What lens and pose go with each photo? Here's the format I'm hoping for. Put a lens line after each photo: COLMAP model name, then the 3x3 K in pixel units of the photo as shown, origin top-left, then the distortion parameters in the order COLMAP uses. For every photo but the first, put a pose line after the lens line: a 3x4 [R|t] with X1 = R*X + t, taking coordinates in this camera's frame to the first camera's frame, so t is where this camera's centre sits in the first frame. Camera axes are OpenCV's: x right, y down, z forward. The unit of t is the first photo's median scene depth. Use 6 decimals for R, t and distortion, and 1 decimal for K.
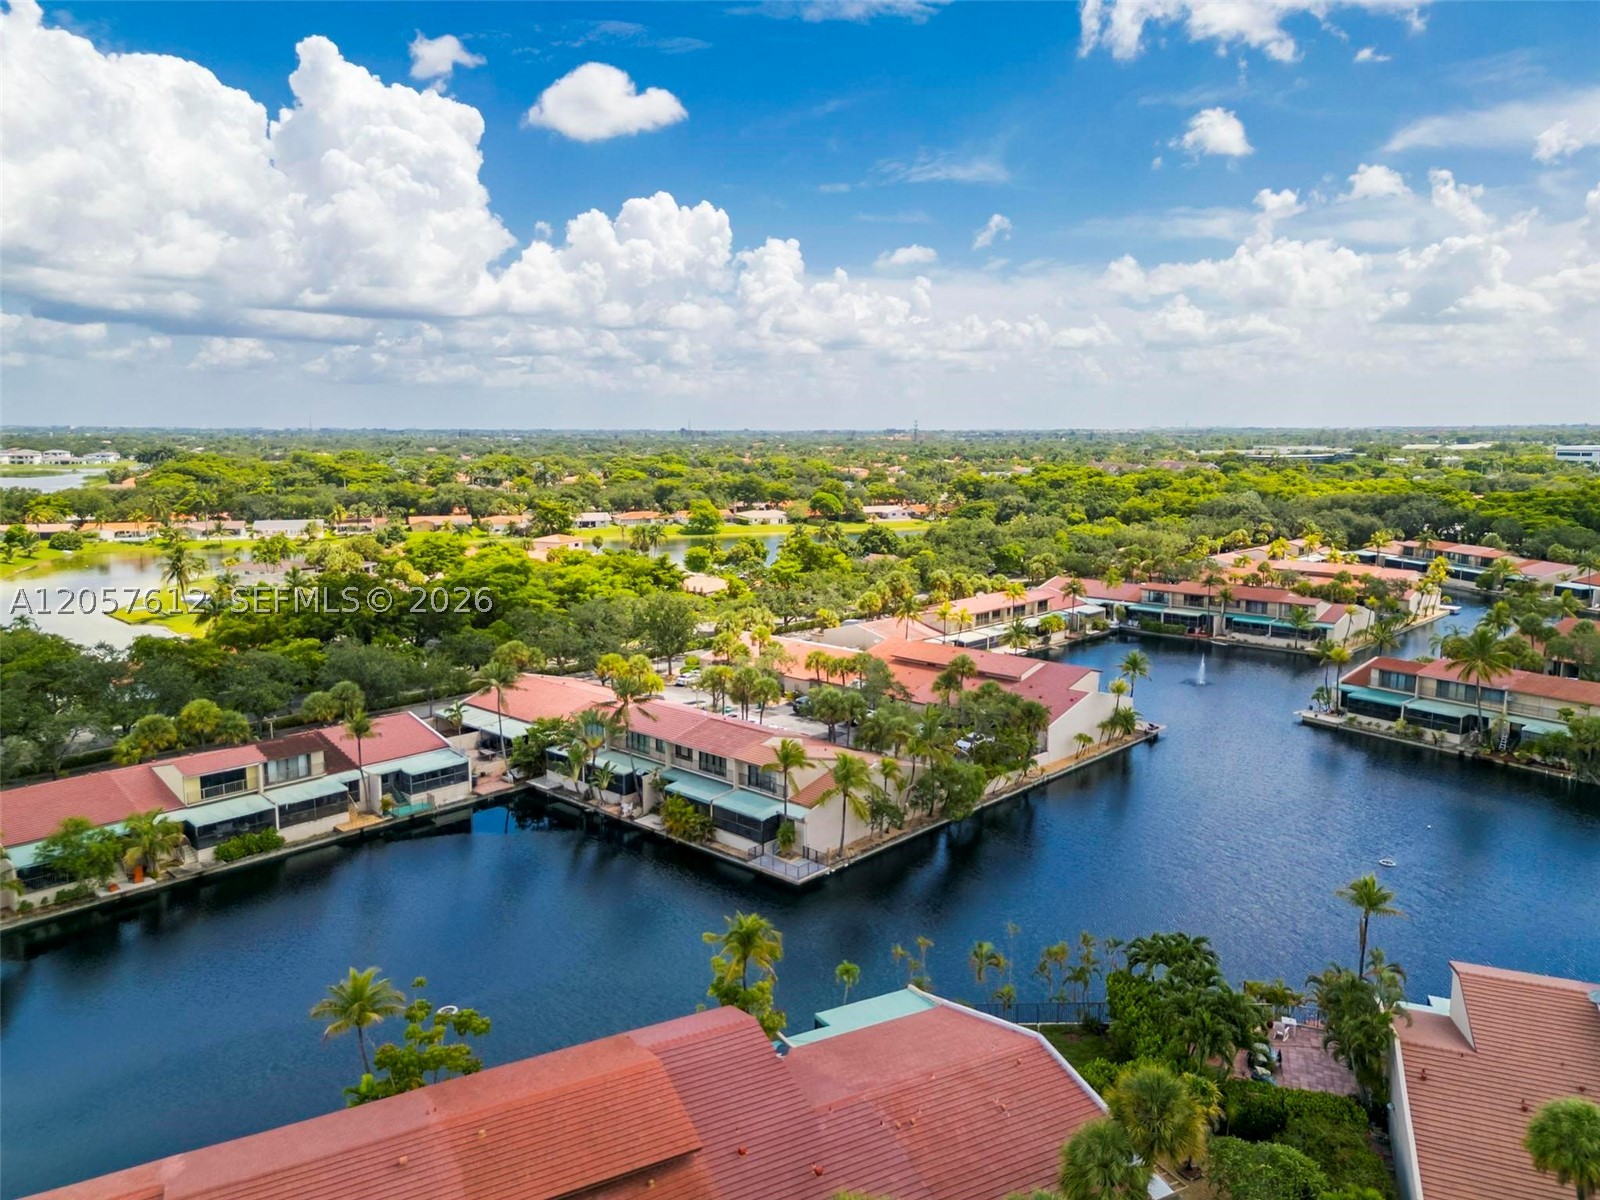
lens RADIAL K [[1132.4, 0, 782.6], [0, 1132.4, 609.0], [0, 0, 1]] dist [0.077652, -0.028321]
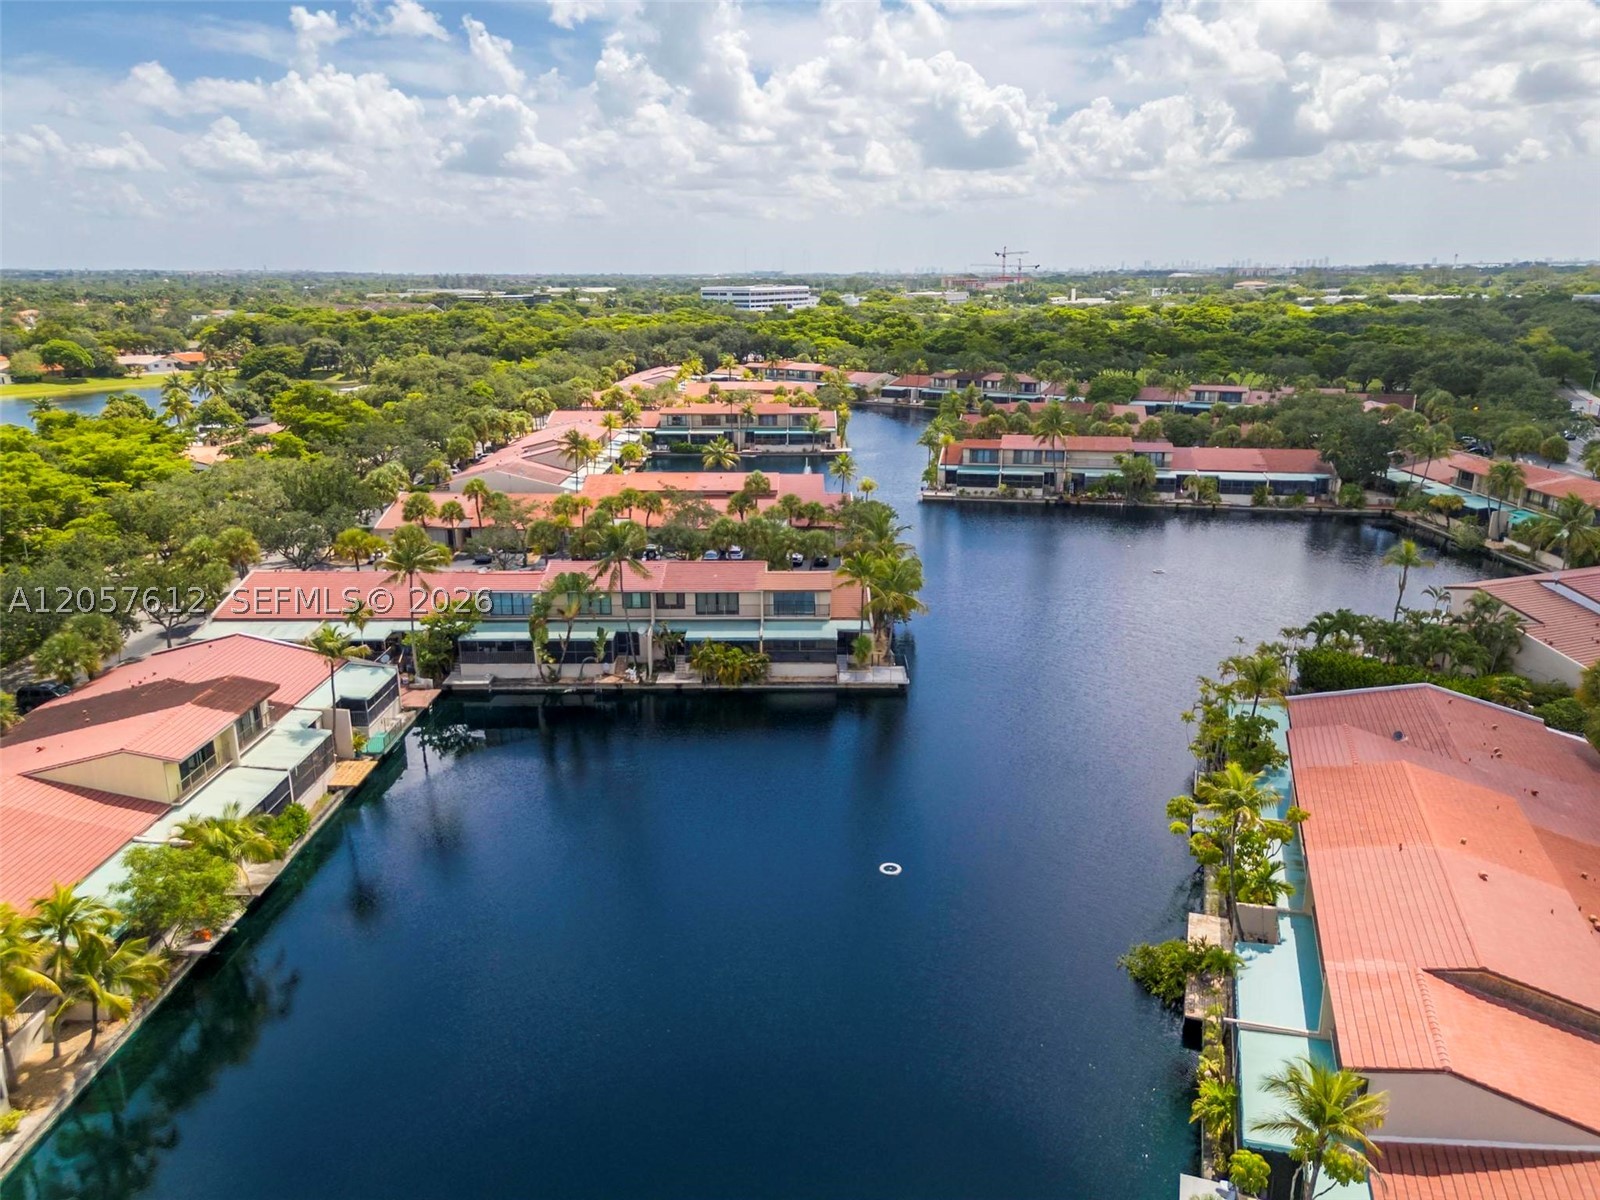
lens RADIAL K [[1132.4, 0, 796.9], [0, 1132.4, 622.6], [0, 0, 1]] dist [0.077652, -0.028321]
pose [[0.727808, -0.201333, 0.655562, -0.430708], [0.109835, 0.977815, 0.178363, -0.004020], [-0.676929, -0.057811, 0.733775, 0.192546]]
